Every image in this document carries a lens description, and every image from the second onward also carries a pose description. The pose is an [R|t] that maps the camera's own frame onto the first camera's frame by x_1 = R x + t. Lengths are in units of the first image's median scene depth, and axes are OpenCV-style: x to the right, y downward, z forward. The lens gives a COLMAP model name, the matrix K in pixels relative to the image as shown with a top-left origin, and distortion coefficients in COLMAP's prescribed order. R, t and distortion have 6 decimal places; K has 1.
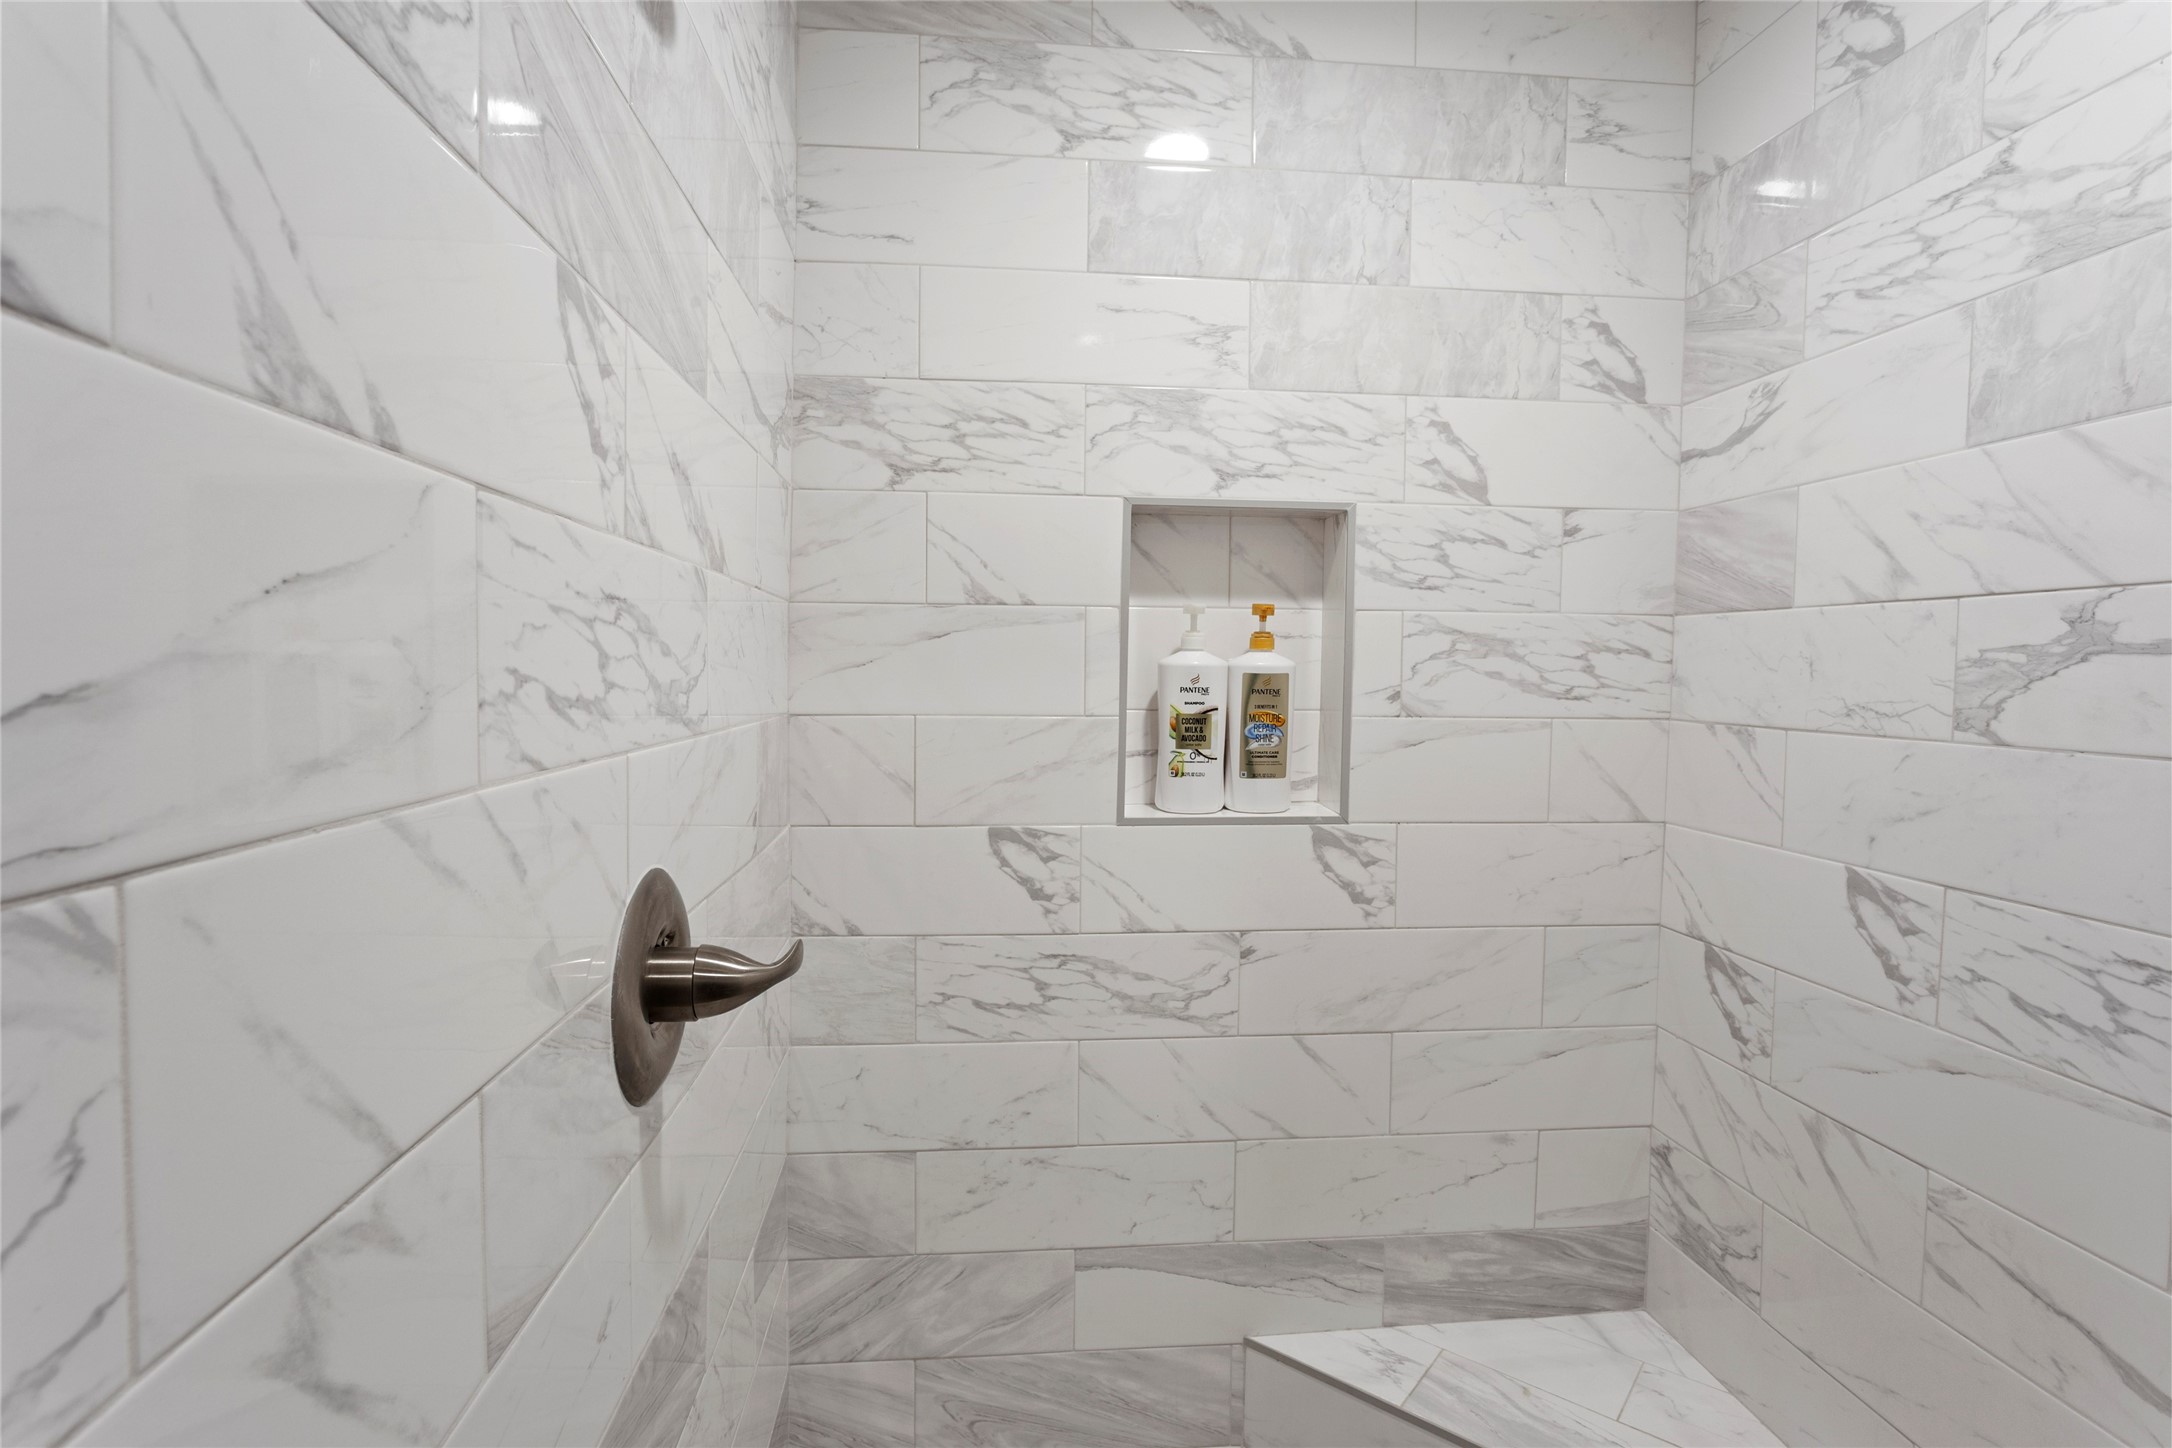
lens RADIAL K [[1074.2, 0, 1084.7], [0, 1074.2, 713.2], [0, 0, 1]] dist [-0.010082, 0.003138]
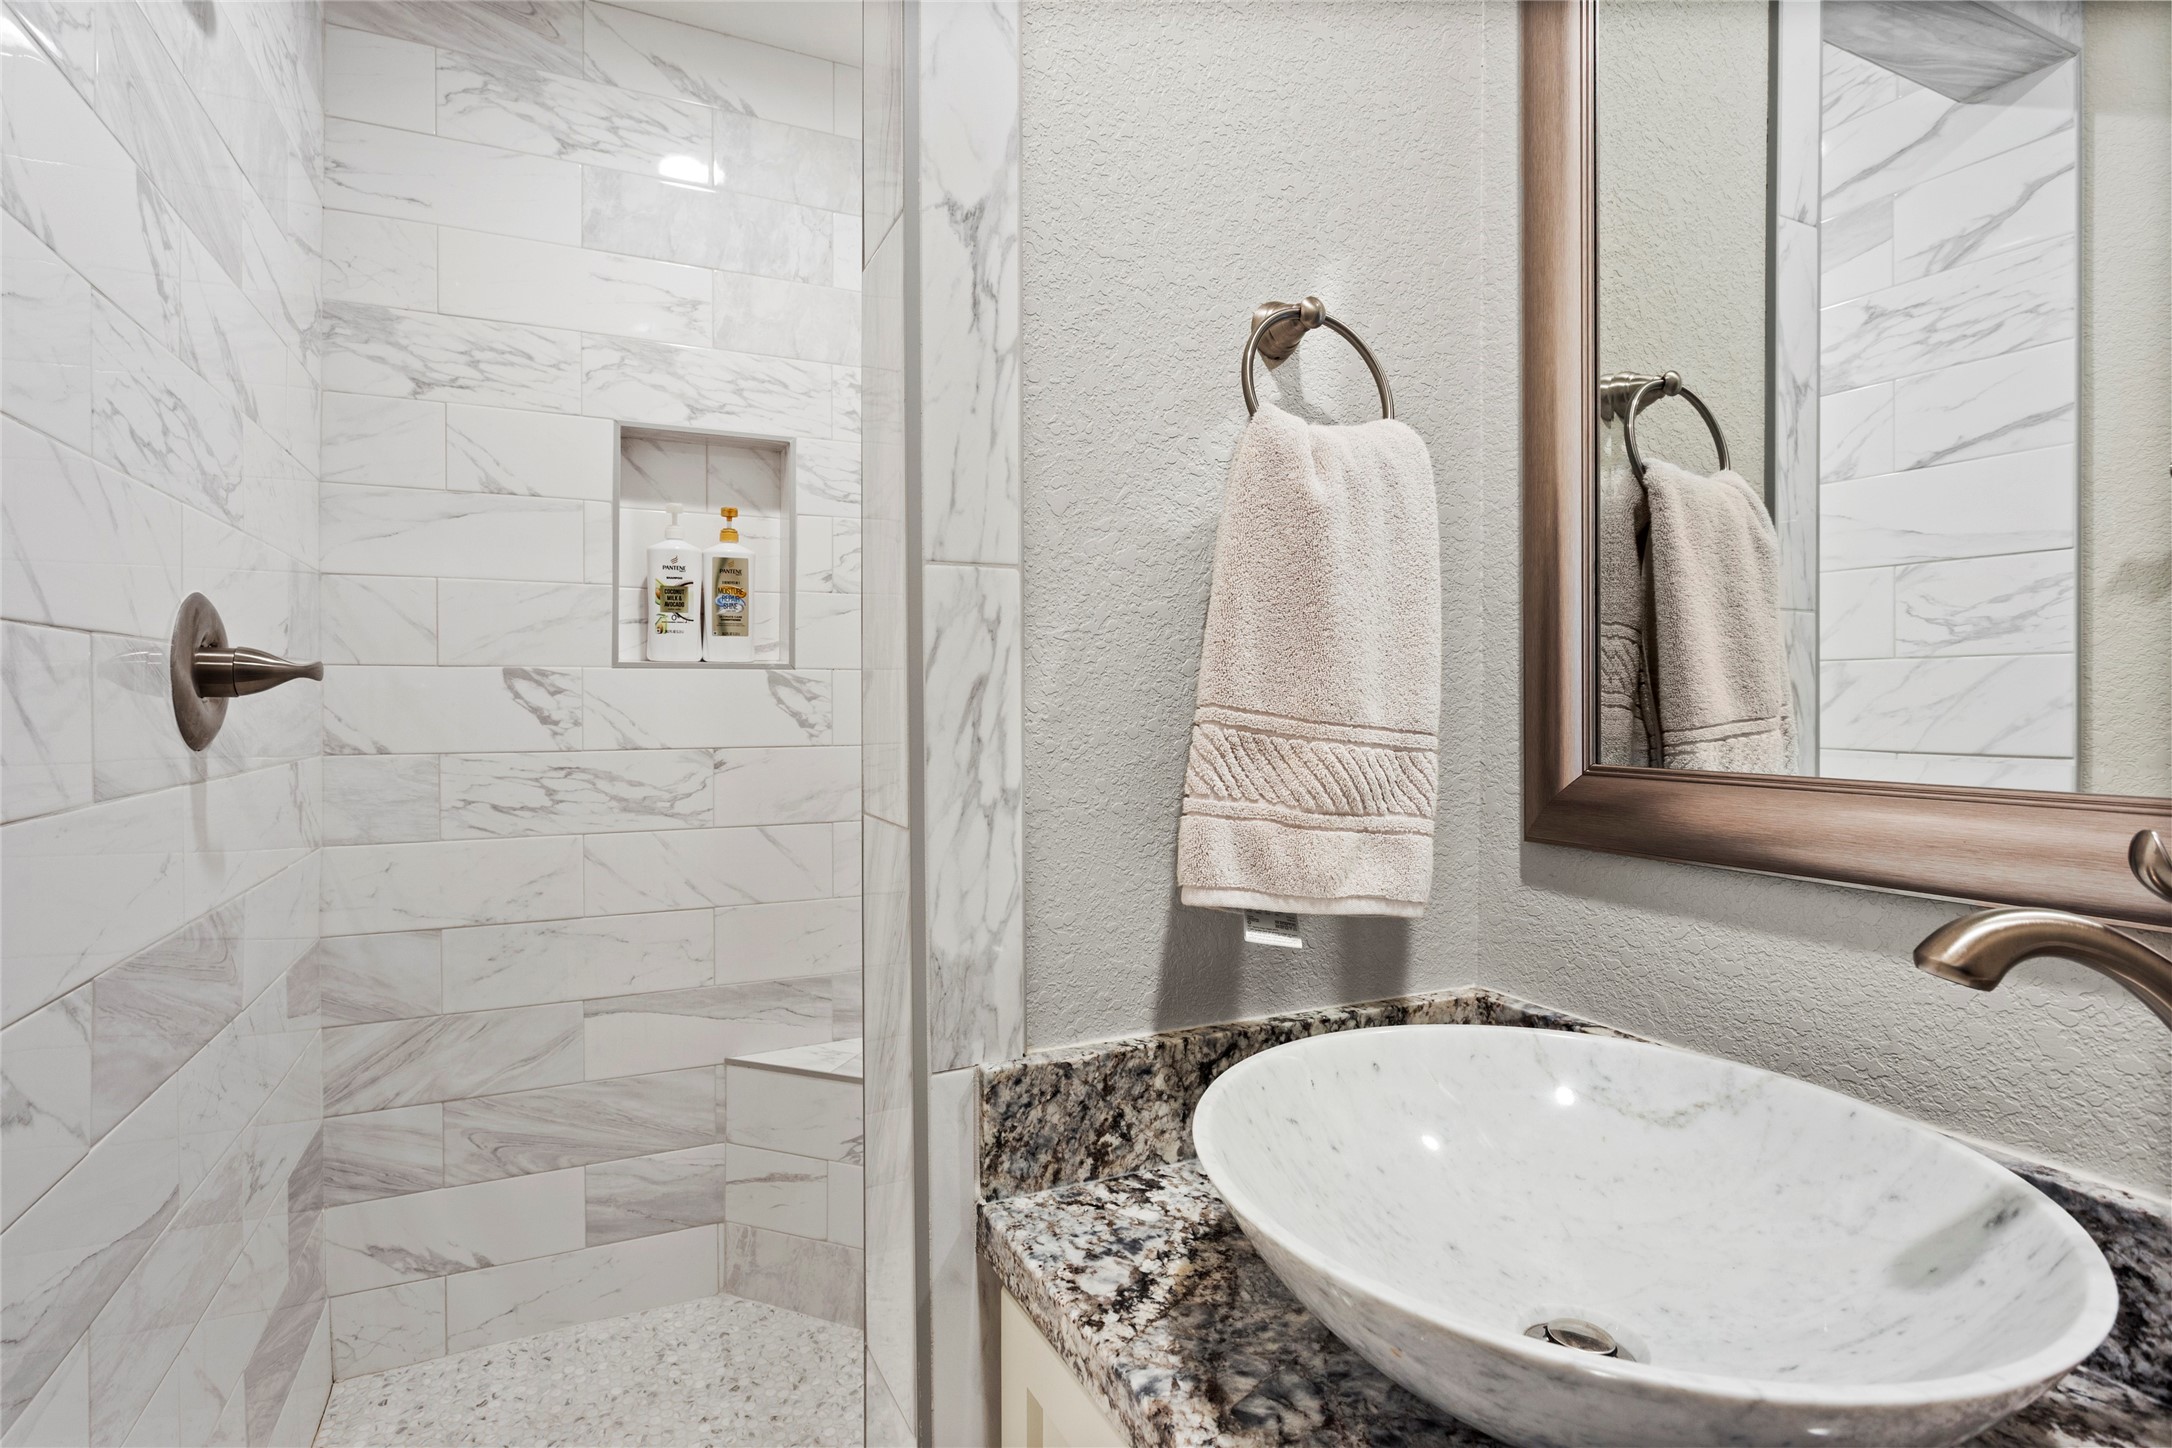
lens RADIAL K [[1074.2, 0, 1080.7], [0, 1074.2, 723.8], [0, 0, 1]] dist [-0.010082, 0.003138]
pose [[0.944402, -0.012750, 0.328546, 0.141031], [0.019819, 0.999638, -0.018175, 0.210450], [-0.328196, 0.023676, 0.944313, -0.432048]]
